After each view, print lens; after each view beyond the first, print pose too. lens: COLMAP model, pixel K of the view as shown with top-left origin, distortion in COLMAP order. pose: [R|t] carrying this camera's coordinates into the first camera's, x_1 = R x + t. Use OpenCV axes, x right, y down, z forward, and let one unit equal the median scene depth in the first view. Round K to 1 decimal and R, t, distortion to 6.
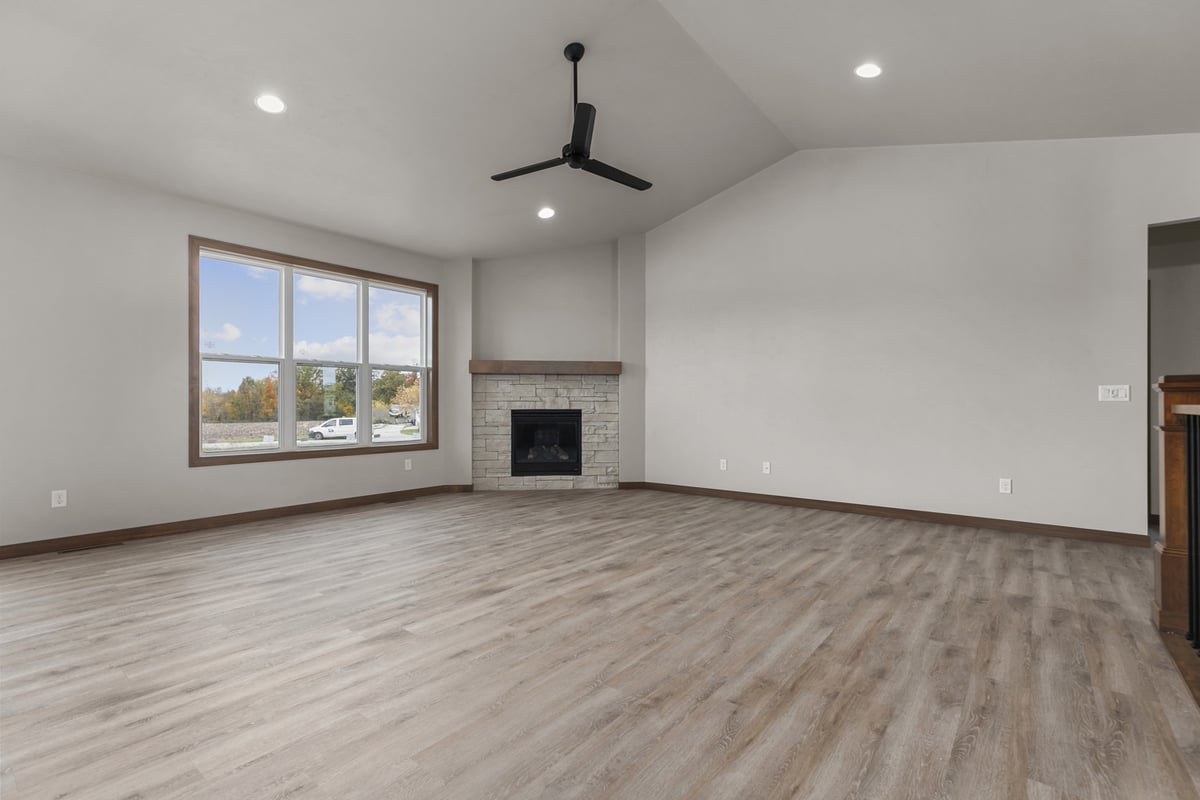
lens RADIAL K [[546.6, 0, 602.2], [0, 546.6, 398.0], [0, 0, 1]] dist [0.010151, -0.002865]
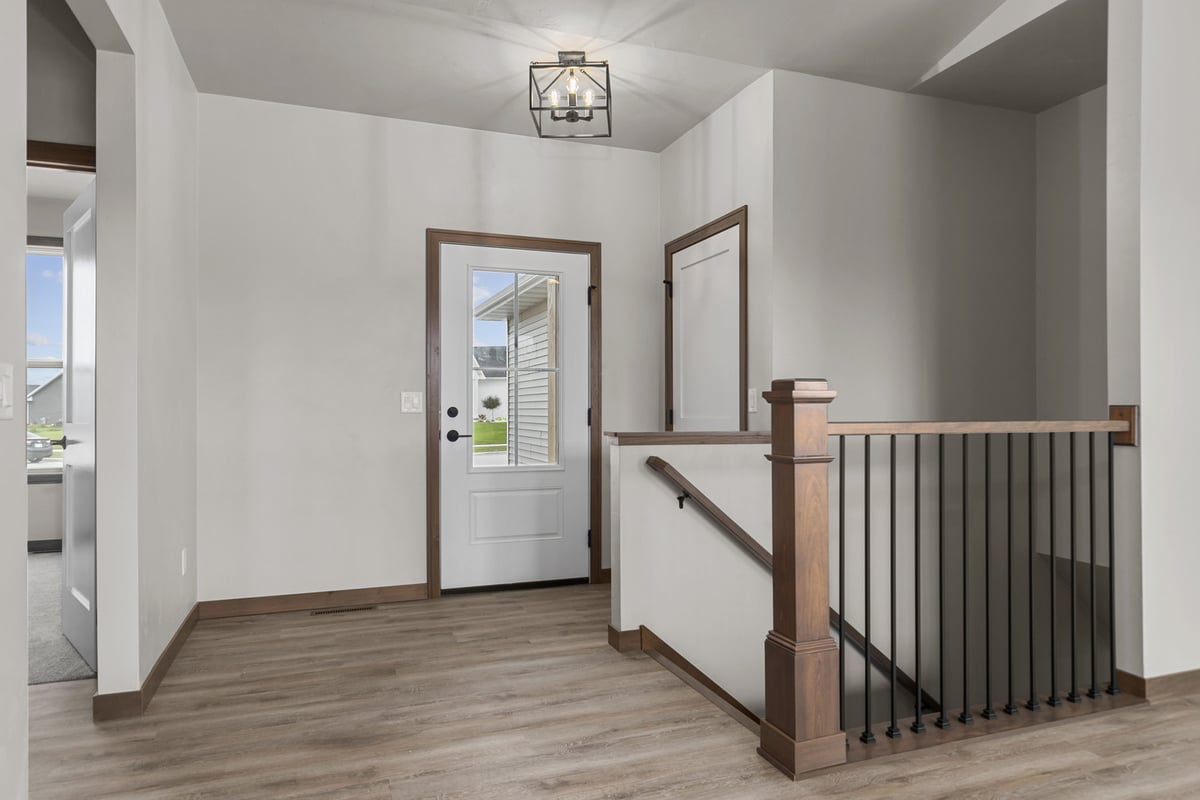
lens RADIAL K [[748.8, 0, 604.2], [0, 748.8, 406.1], [0, 0, 1]] dist [0.000652, -0.001680]
pose [[-0.856946, 0.002353, 0.515401, 0.309550], [-0.006978, 0.999845, -0.016167, 0.003391], [-0.515359, -0.017451, -0.856797, 0.753495]]
